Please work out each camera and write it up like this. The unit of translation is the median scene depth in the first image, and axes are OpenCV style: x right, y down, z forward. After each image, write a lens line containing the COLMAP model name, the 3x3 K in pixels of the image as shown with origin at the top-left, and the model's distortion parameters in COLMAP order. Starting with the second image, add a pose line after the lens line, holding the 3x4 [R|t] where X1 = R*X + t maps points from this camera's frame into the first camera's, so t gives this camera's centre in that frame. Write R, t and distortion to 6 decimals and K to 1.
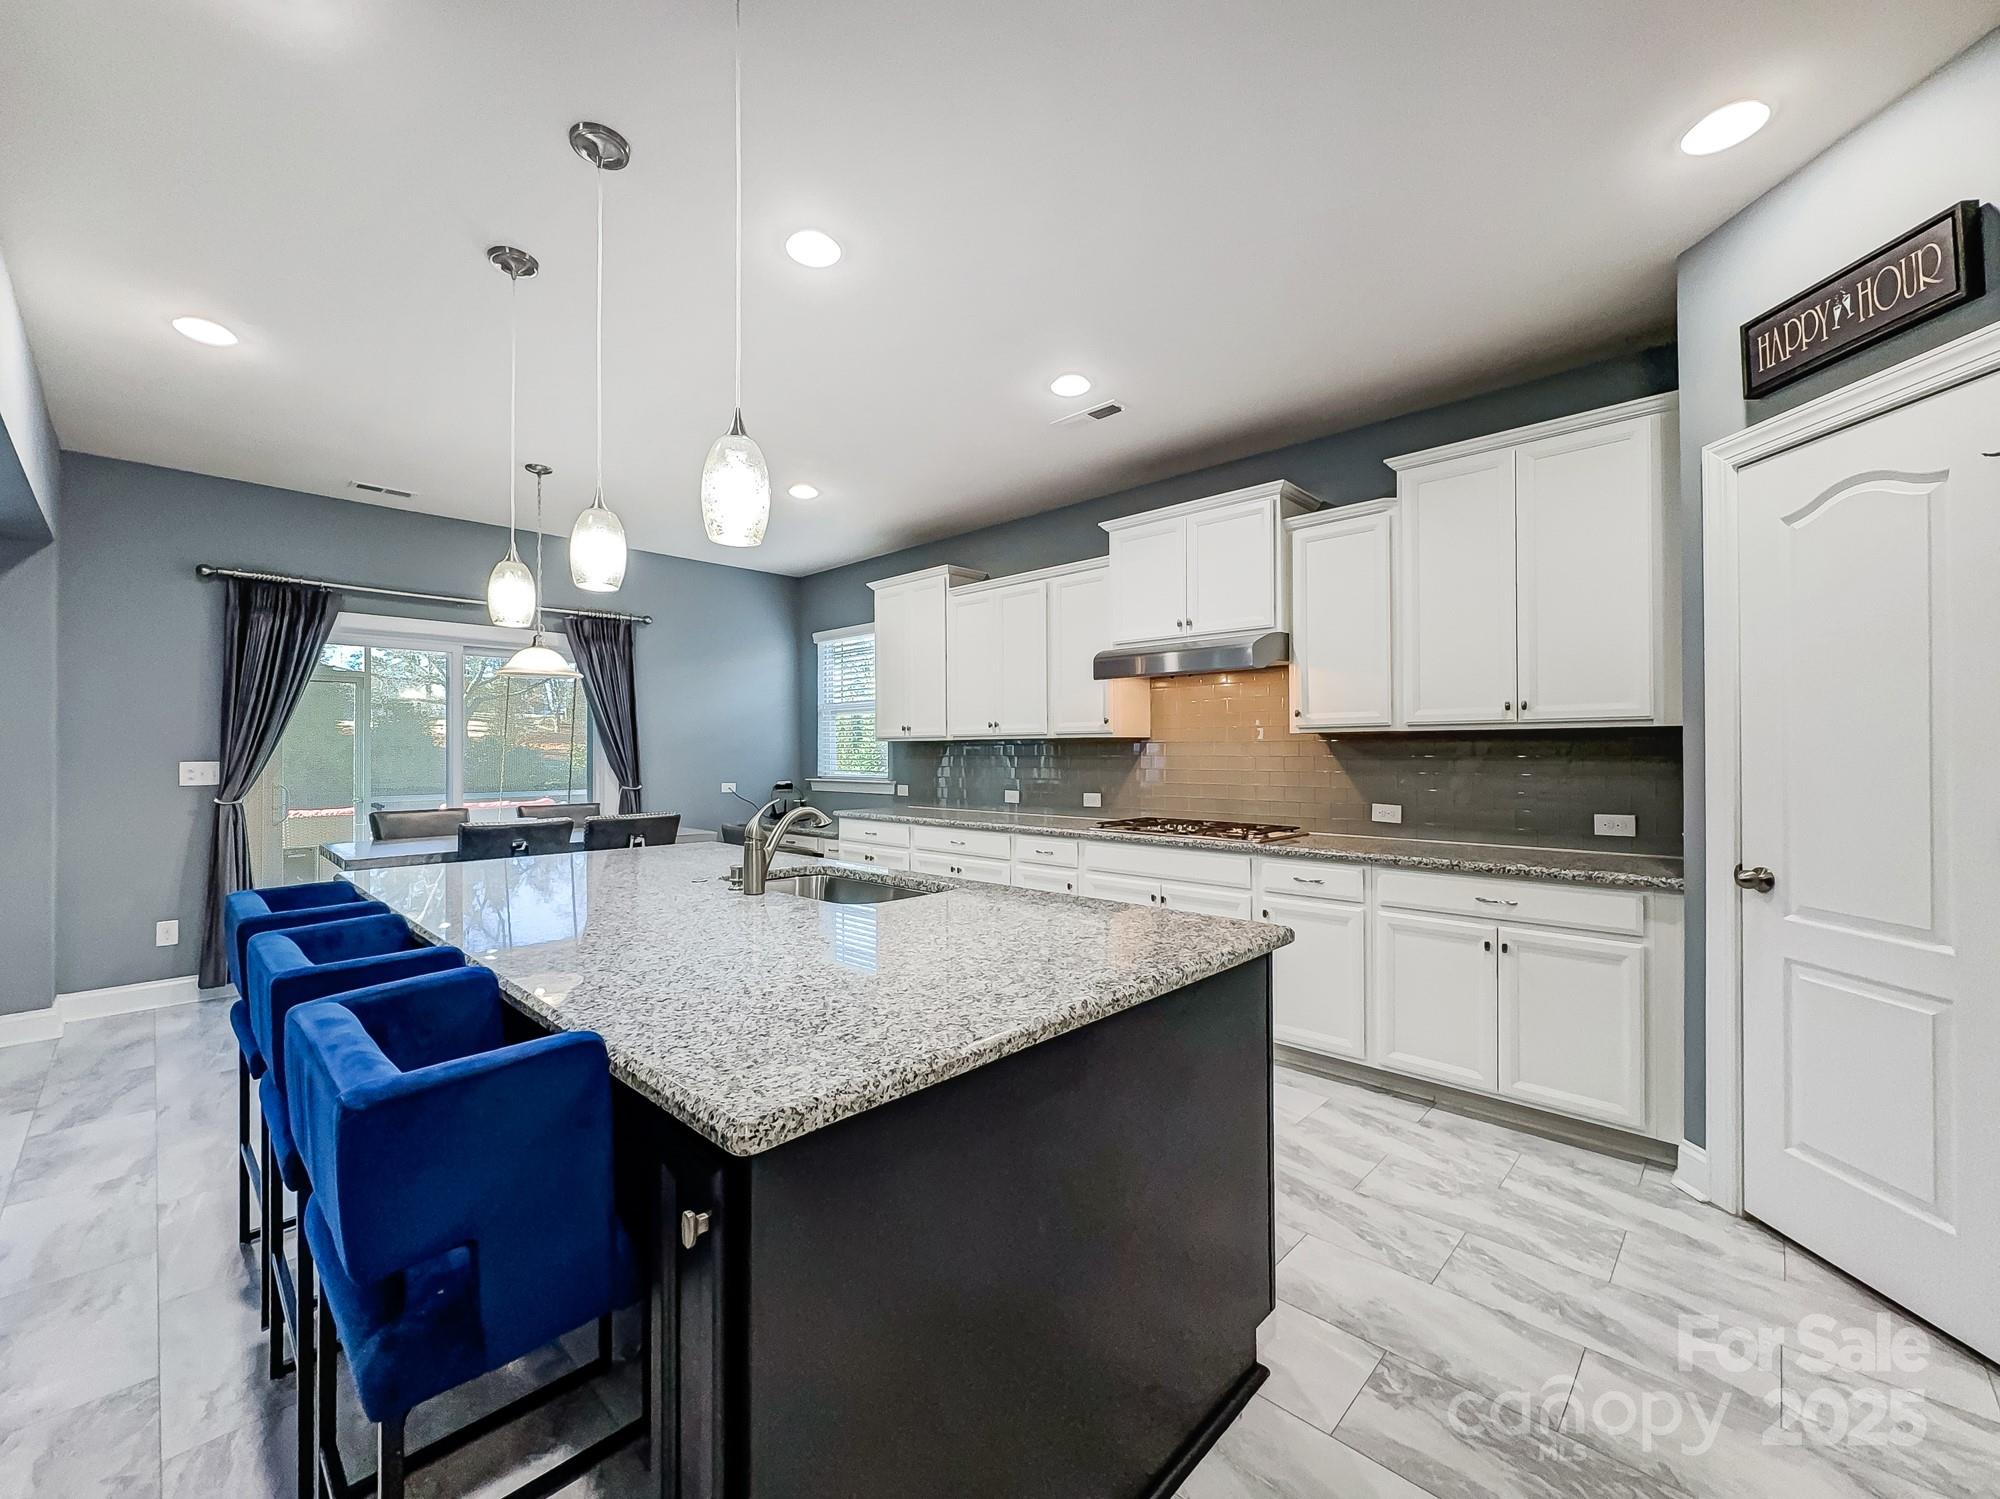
lens RADIAL K [[814.7, 0, 1013.2], [0, 814.7, 757.1], [0, 0, 1]] dist [-0.000930, 0.000407]
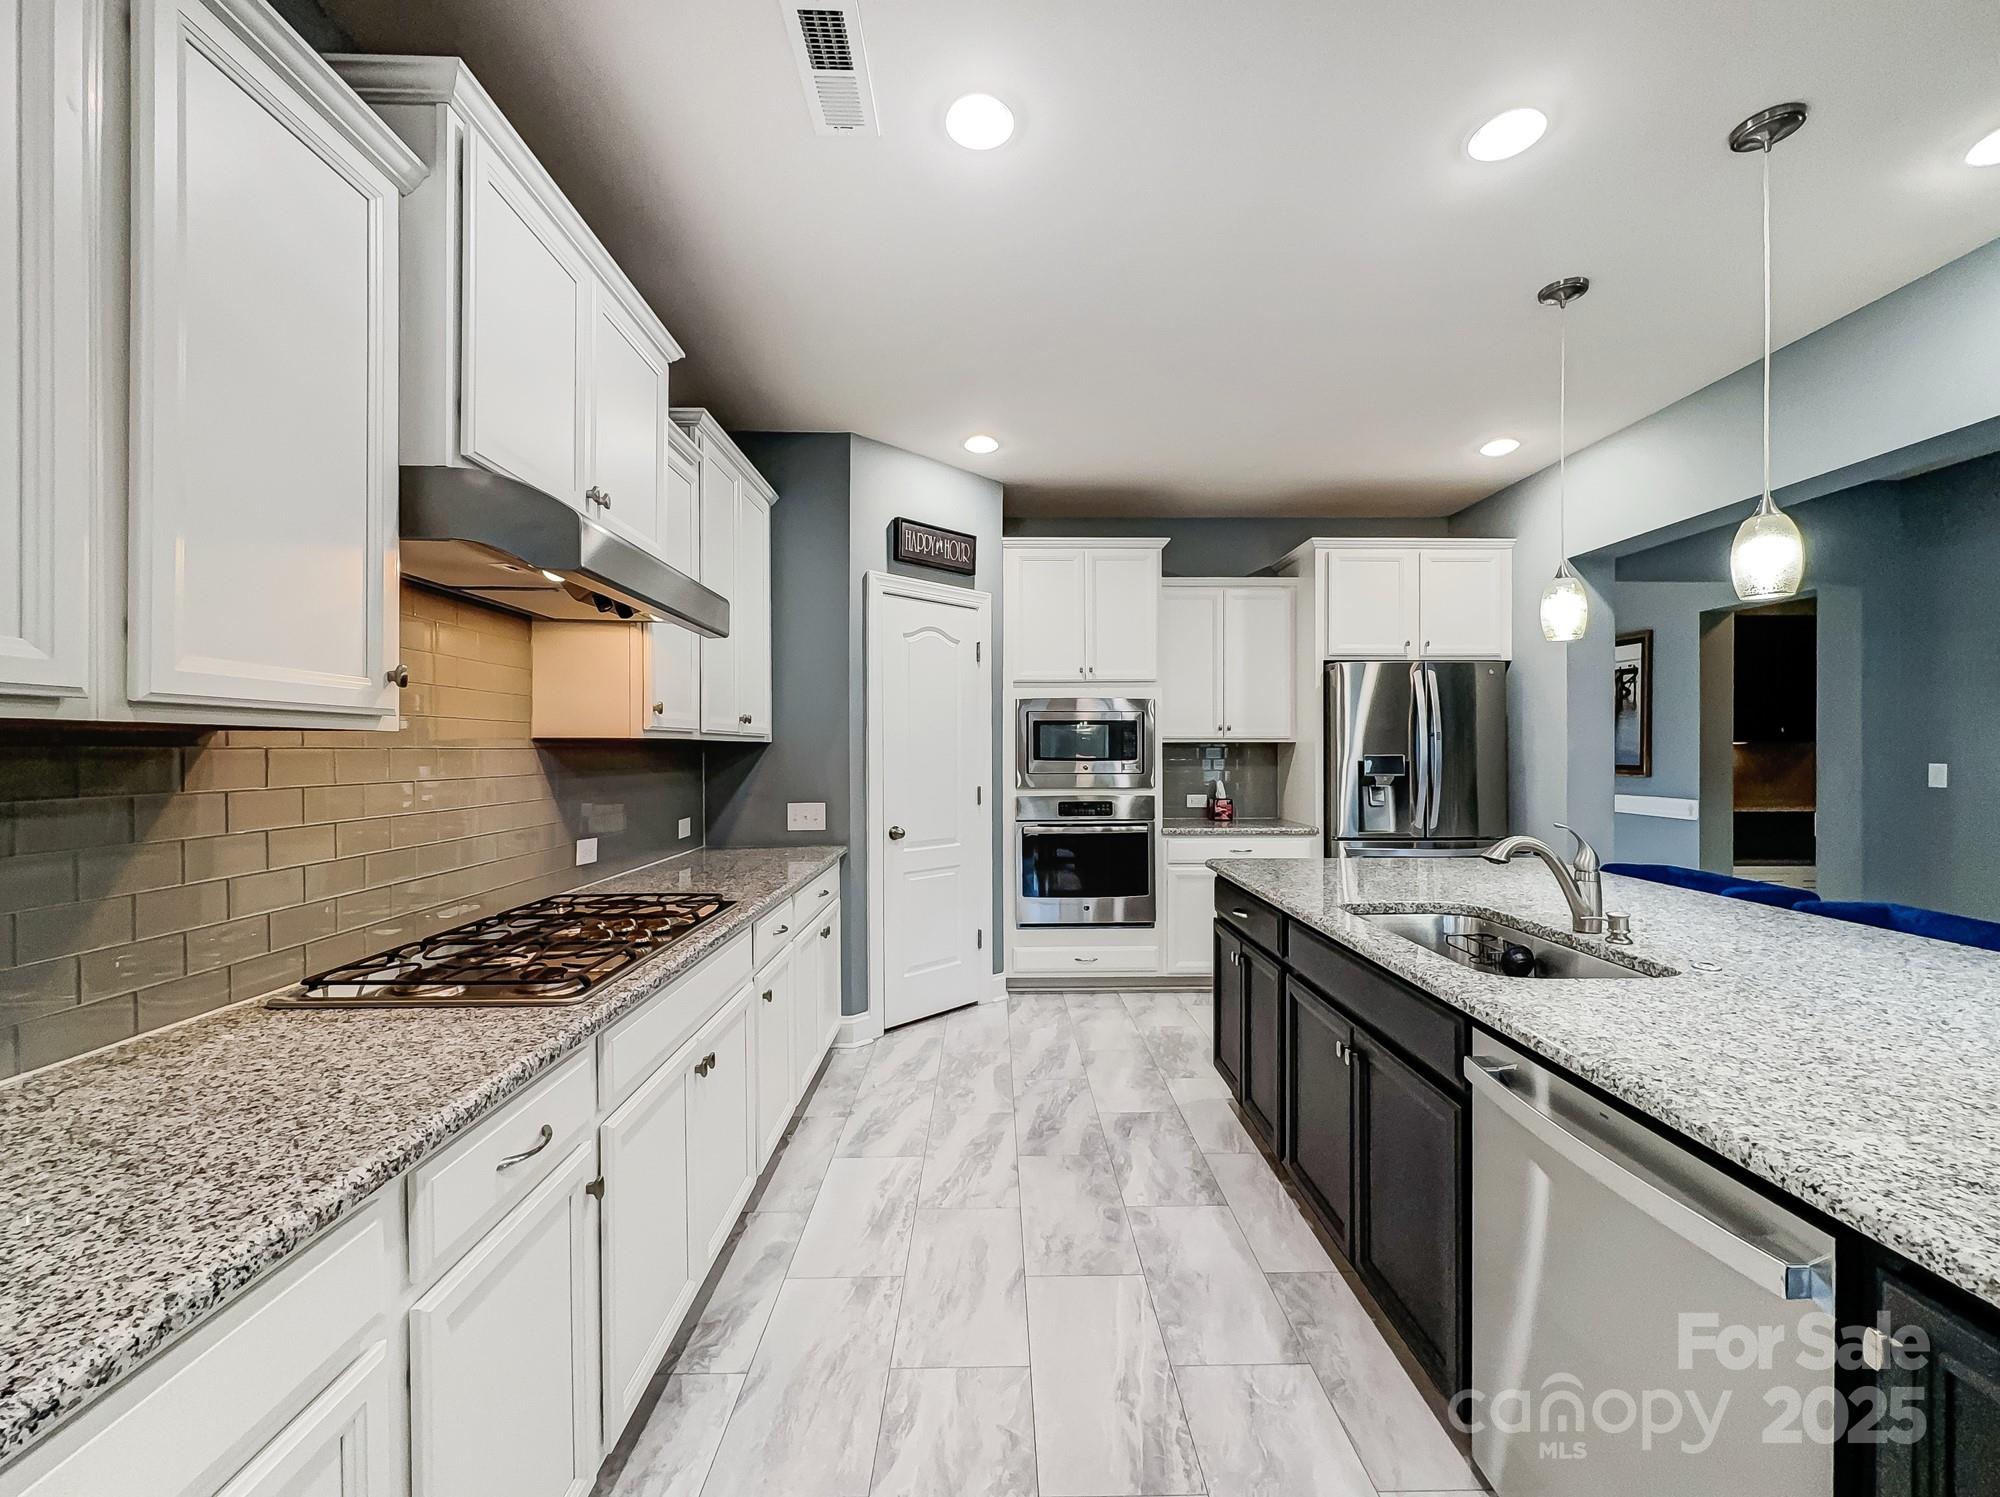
lens RADIAL K [[814.7, 0, 1003.4], [0, 814.7, 752.0], [0, 0, 1]] dist [-0.000930, 0.000407]
pose [[-0.699440, 0.004746, 0.714676, -0.284502], [0.011995, 0.999915, 0.005099, -0.016494], [-0.714591, 0.012139, -0.699437, 1.153976]]
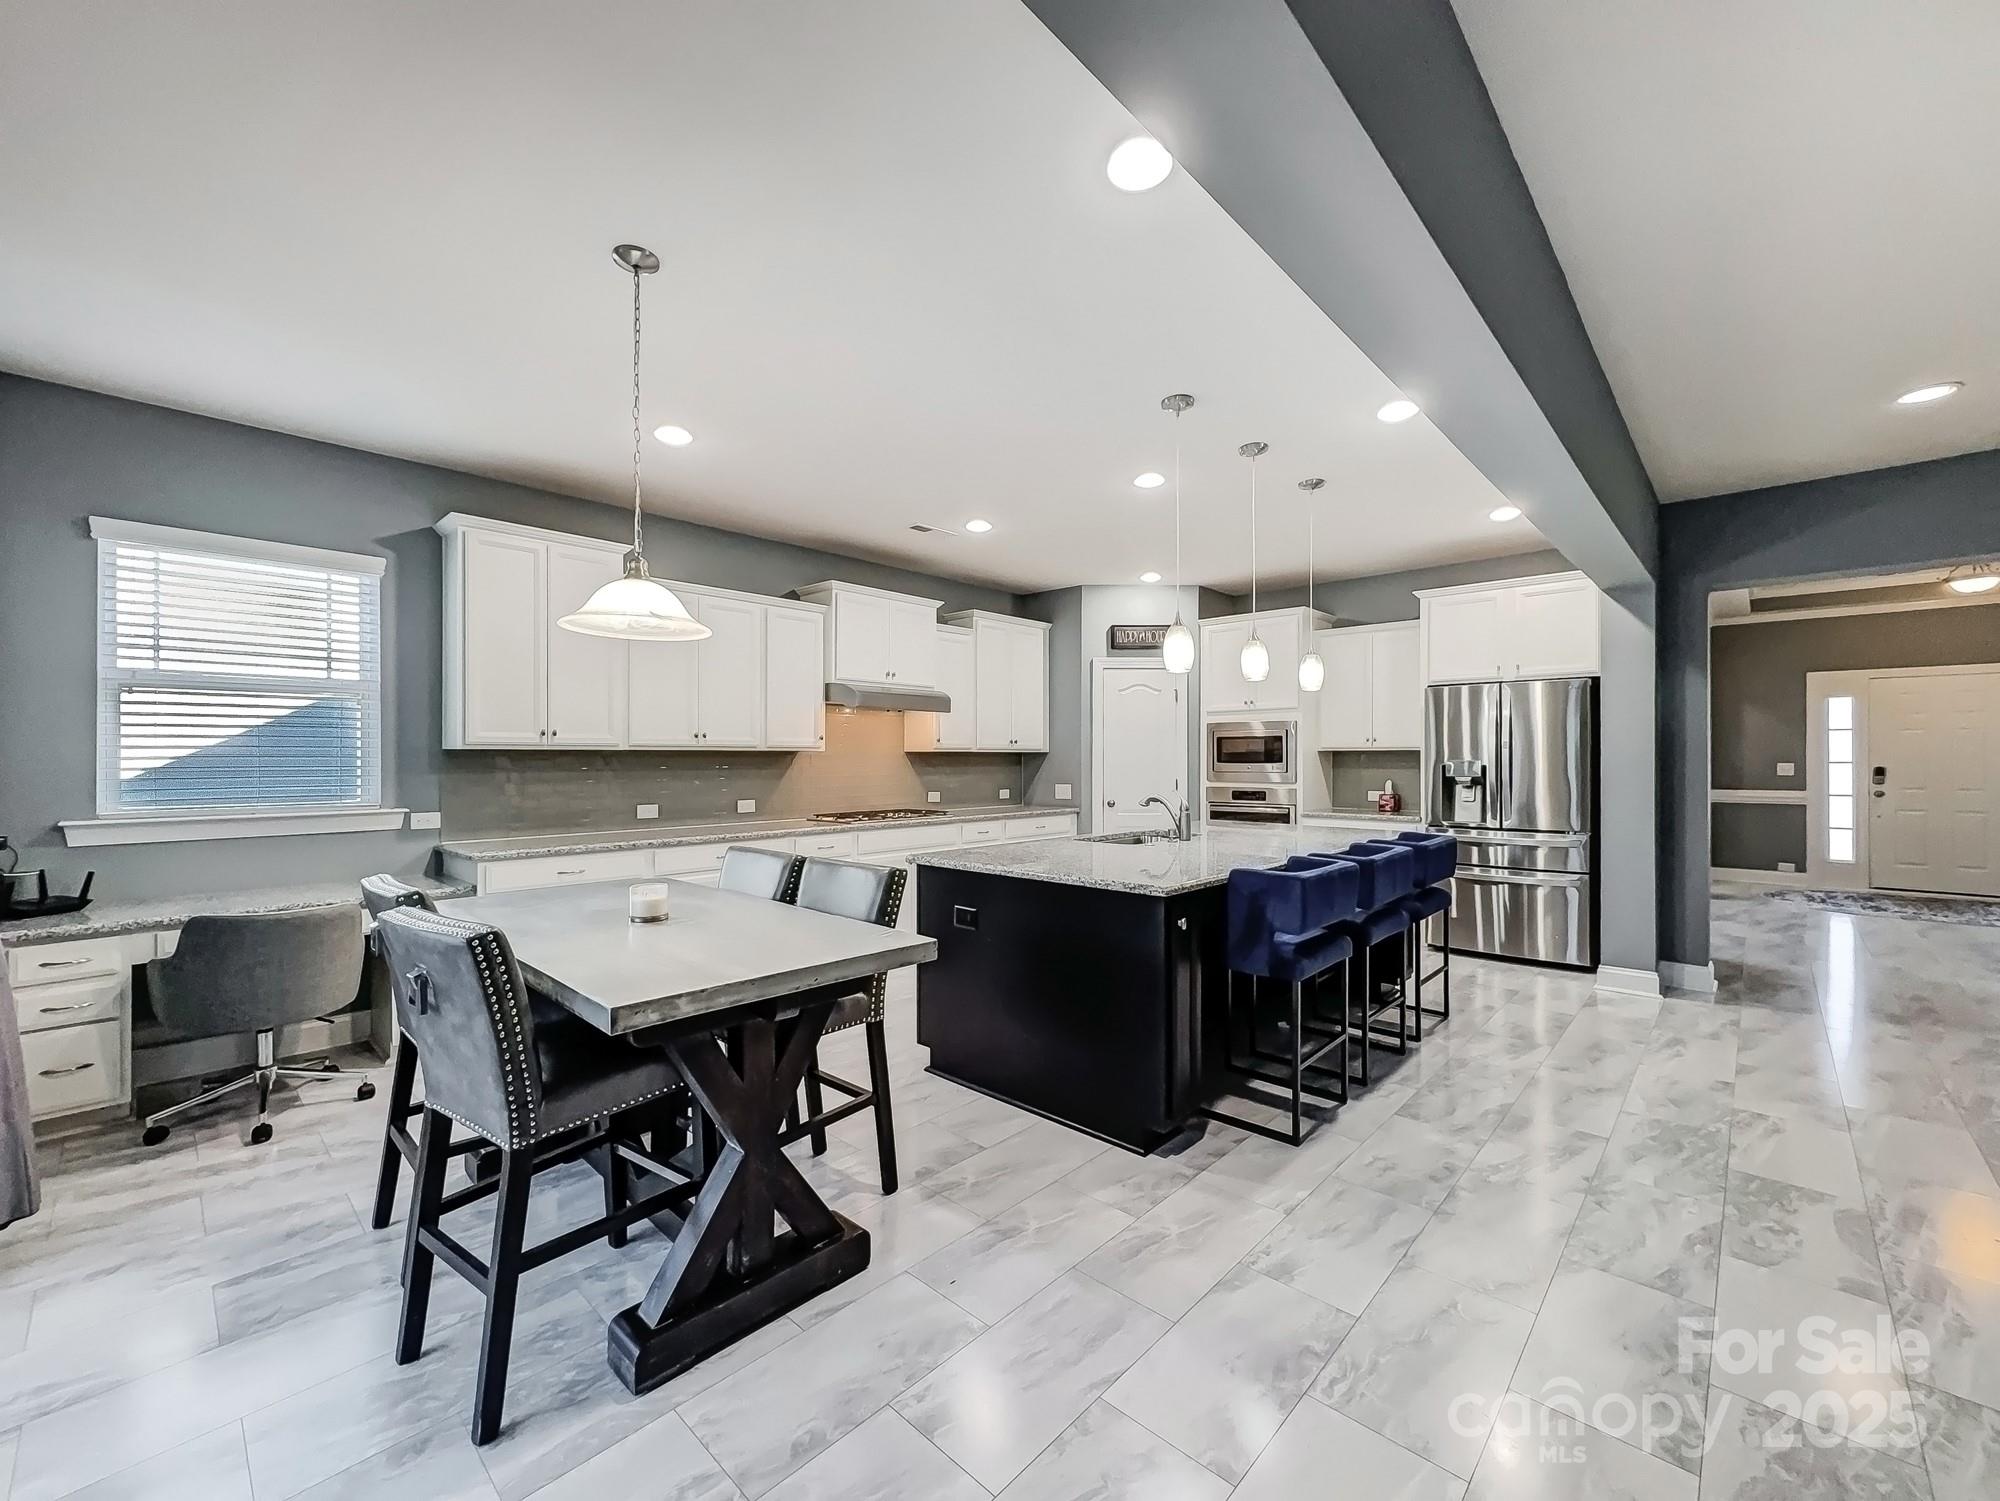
lens RADIAL K [[814.7, 0, 998.7], [0, 814.7, 749.0], [0, 0, 1]] dist [-0.000930, 0.000407]
pose [[-0.004090, 0.018400, 0.999822, -1.227486], [0.011144, 0.999769, -0.018354, -0.001661], [-0.999930, 0.011067, -0.004295, 0.807668]]
